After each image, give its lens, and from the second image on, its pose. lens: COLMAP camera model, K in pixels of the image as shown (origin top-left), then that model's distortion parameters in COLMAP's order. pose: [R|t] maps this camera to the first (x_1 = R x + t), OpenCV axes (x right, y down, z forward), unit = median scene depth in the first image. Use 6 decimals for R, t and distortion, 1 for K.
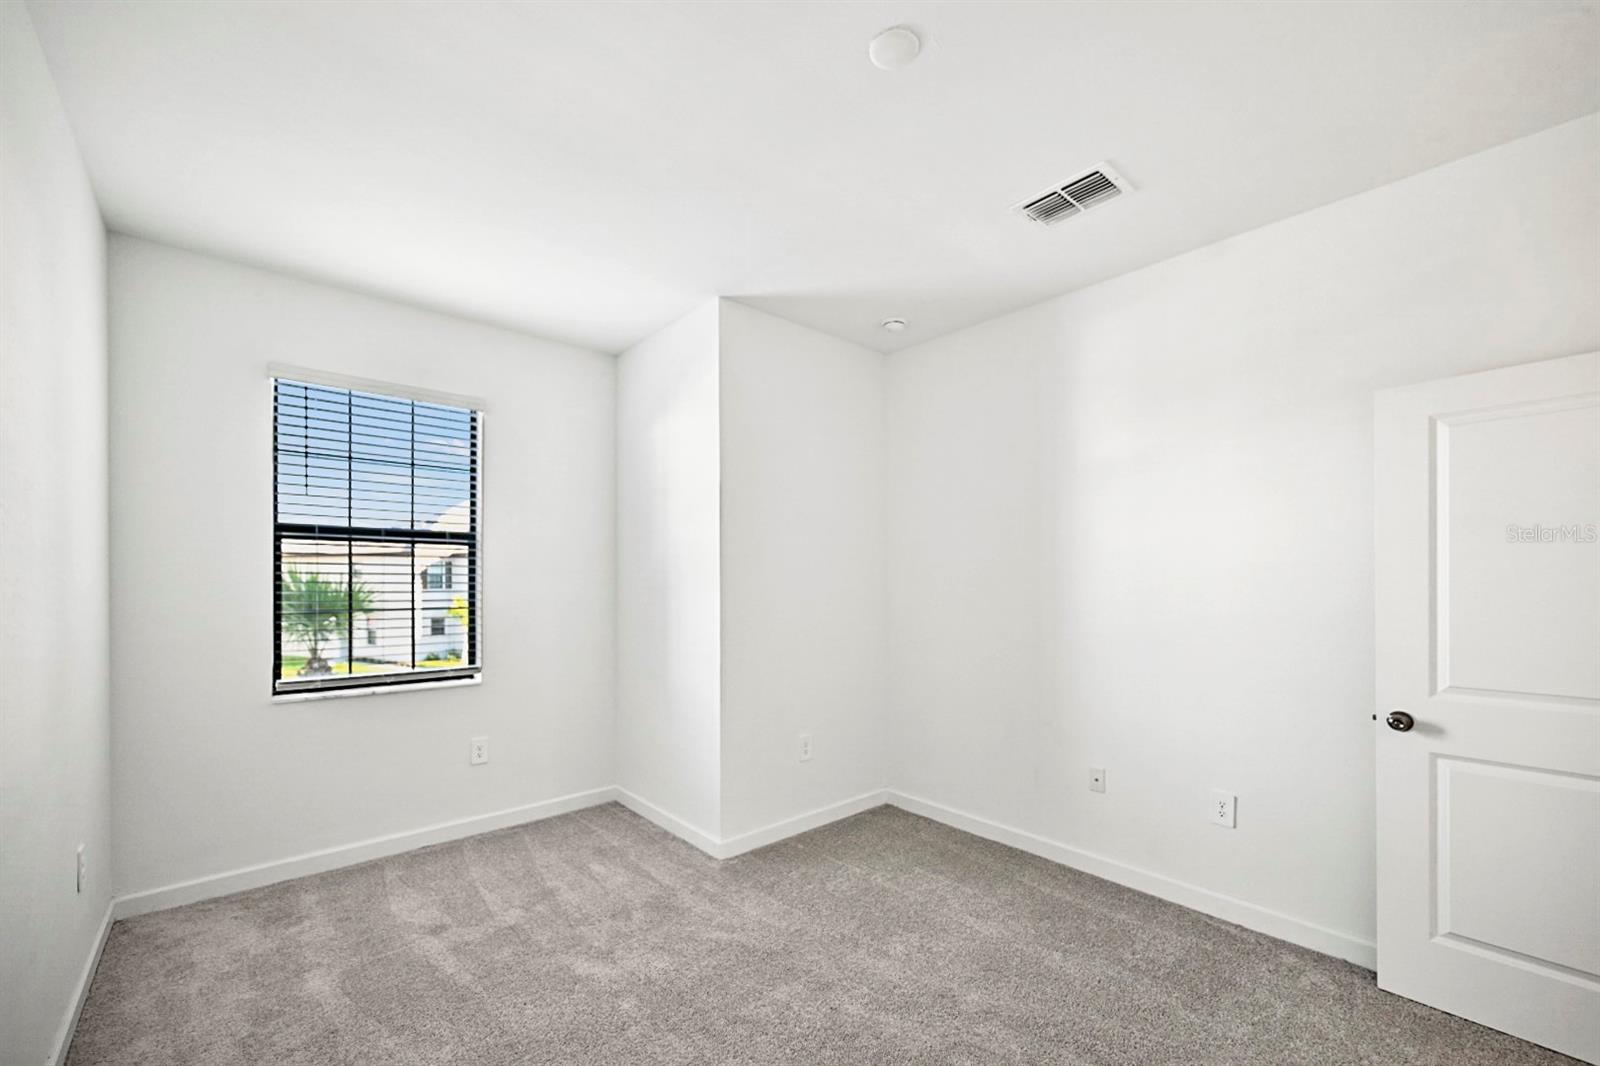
lens RADIAL K [[637.8, 0, 819.9], [0, 637.8, 580.2], [0, 0, 1]] dist [-0.001378, -0.000123]
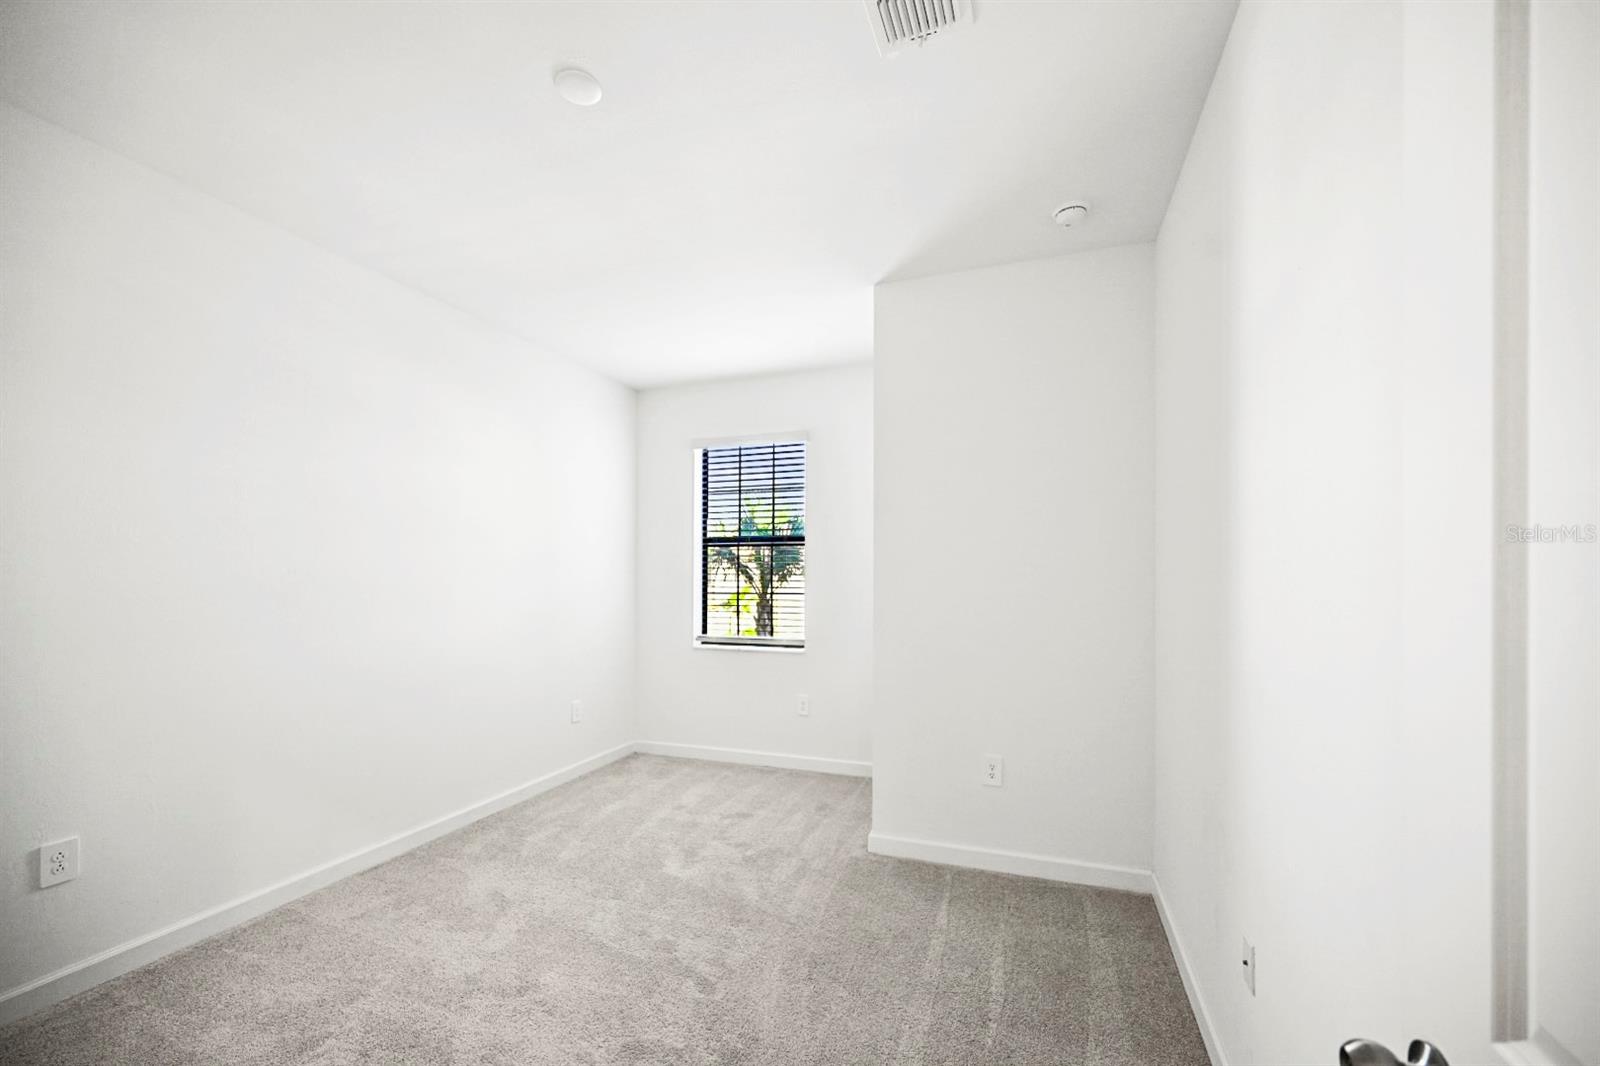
lens RADIAL K [[637.8, 0, 811.8], [0, 637.8, 571.2], [0, 0, 1]] dist [-0.001378, -0.000123]
pose [[0.472514, -0.013438, -0.881221, 0.681537], [-0.000834, 0.999876, -0.015695, 0.020619], [0.881323, 0.008151, 0.472444, 0.456881]]
